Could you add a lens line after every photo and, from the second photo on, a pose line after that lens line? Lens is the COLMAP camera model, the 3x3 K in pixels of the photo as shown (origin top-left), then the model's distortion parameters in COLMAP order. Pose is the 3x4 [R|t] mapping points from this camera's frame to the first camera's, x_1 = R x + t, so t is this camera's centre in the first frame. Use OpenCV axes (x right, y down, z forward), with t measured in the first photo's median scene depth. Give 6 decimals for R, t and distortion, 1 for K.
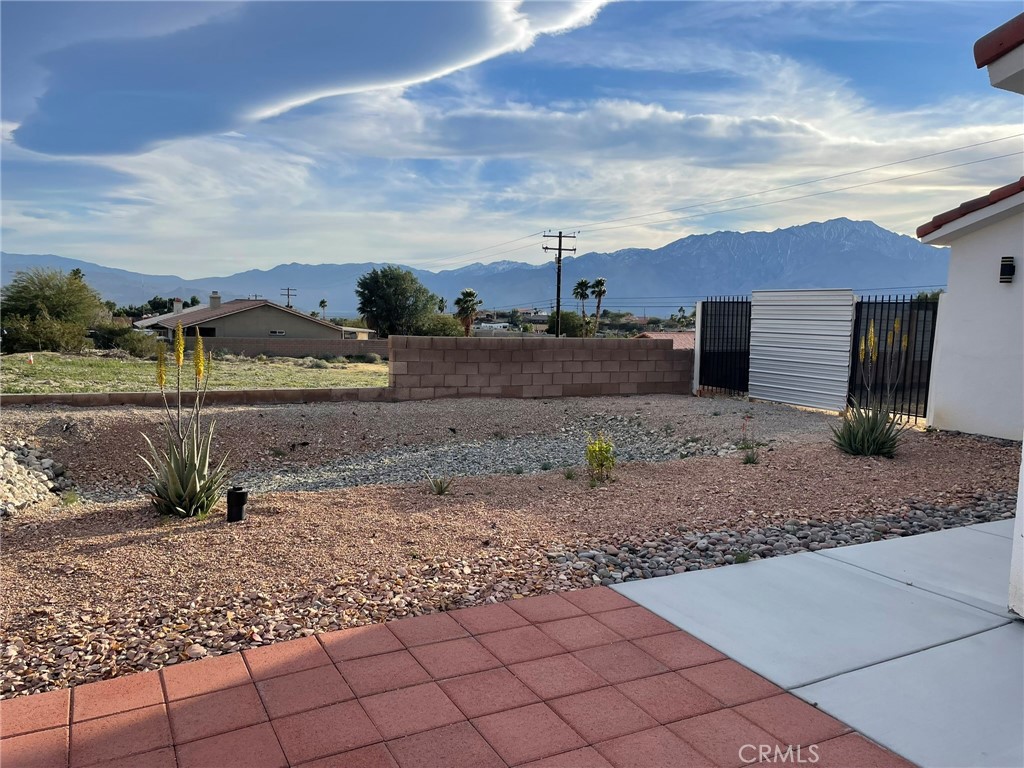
lens RADIAL K [[778.2, 0, 505.0], [0, 778.2, 401.7], [0, 0, 1]] dist [0.107183, -0.134433]
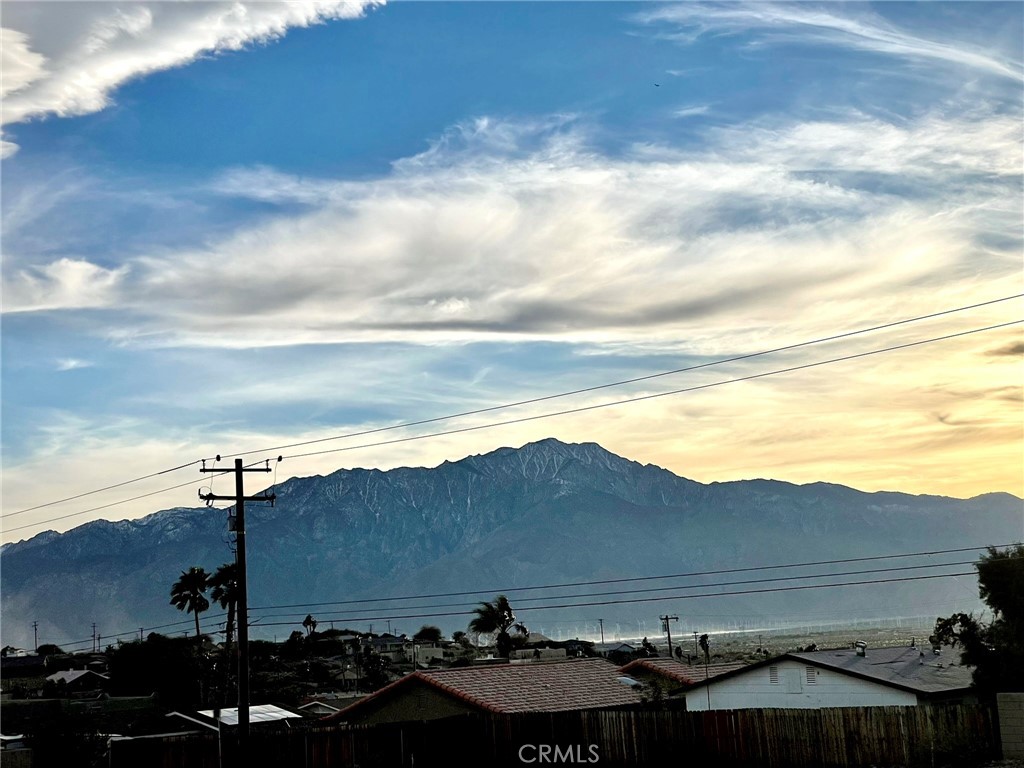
lens RADIAL K [[1550.1, 0, 511.8], [0, 1550.1, 383.9], [0, 0, 1]] dist [-0.005391, -0.005922]
pose [[0.930974, -0.022379, 0.364399, -0.103862], [0.119484, 0.961828, -0.246191, -0.024606], [-0.344980, 0.272737, 0.898111, 0.149518]]
